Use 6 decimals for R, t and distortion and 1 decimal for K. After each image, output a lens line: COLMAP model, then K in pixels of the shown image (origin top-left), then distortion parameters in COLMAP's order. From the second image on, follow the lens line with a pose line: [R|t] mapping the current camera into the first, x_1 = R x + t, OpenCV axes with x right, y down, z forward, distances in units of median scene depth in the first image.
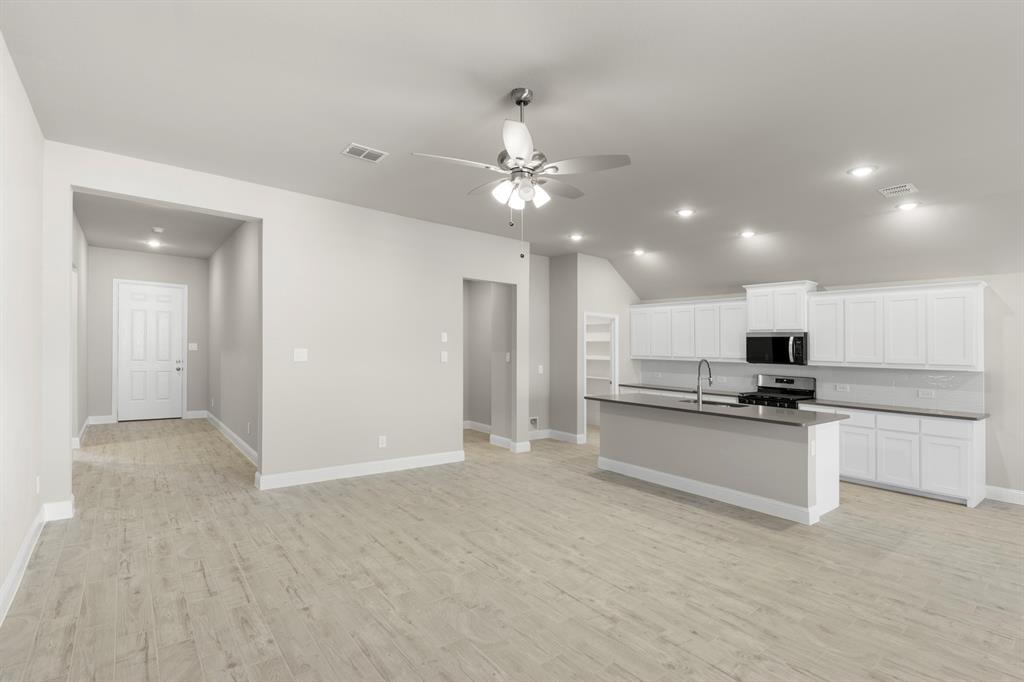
lens RADIAL K [[487.3, 0, 540.1], [0, 487.3, 334.6], [0, 0, 1]] dist [-0.004816, -0.000540]
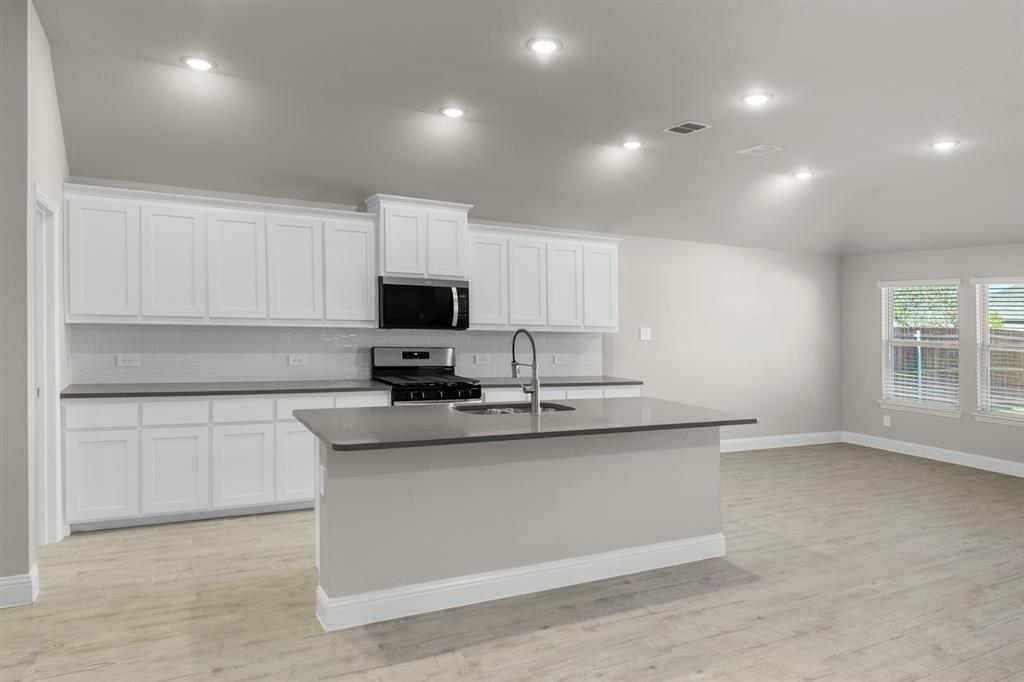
lens RADIAL K [[647.3, 0, 513.9], [0, 647.3, 294.3], [0, 0, 1]] dist [0.010959, -0.005454]
pose [[0.218996, 0.019492, 0.975531, -0.324524], [-0.053058, 0.998559, -0.008041, 0.017397], [-0.974282, -0.049999, 0.219715, 0.761190]]
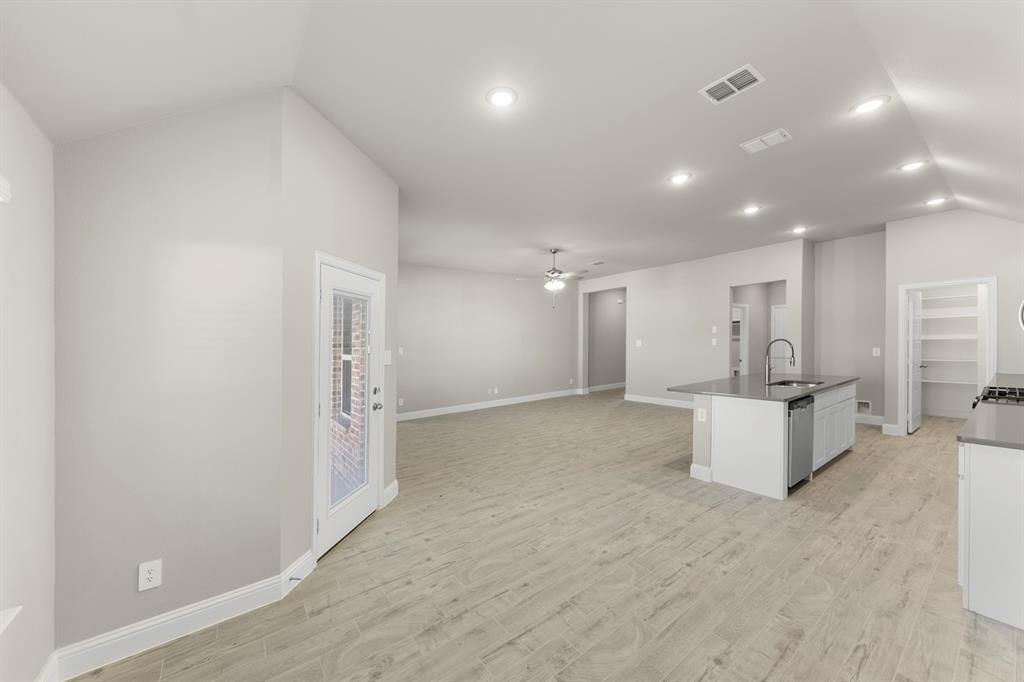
lens RADIAL K [[377.7, 0, 492.2], [0, 377.7, 349.6], [0, 0, 1]] dist [0.000193, 0.000026]
pose [[-0.093709, -0.001263, -0.995599, 1.052605], [0.060616, 0.998137, -0.006972, 0.034700], [0.993753, -0.061003, -0.093457, 0.419211]]
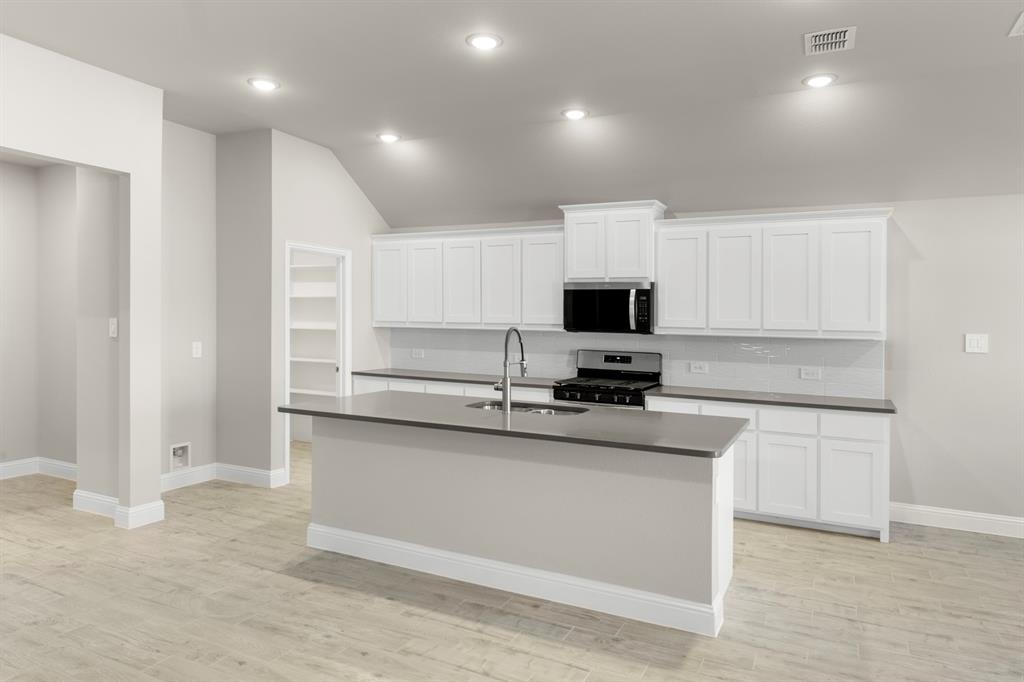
lens RADIAL K [[647.3, 0, 527.5], [0, 647.3, 311.5], [0, 0, 1]] dist [0.010959, -0.005454]
pose [[0.911977, -0.003225, 0.410229, 0.051581], [-0.008487, 0.999607, 0.026726, 0.012399], [-0.410154, -0.027855, 0.911591, 0.304038]]
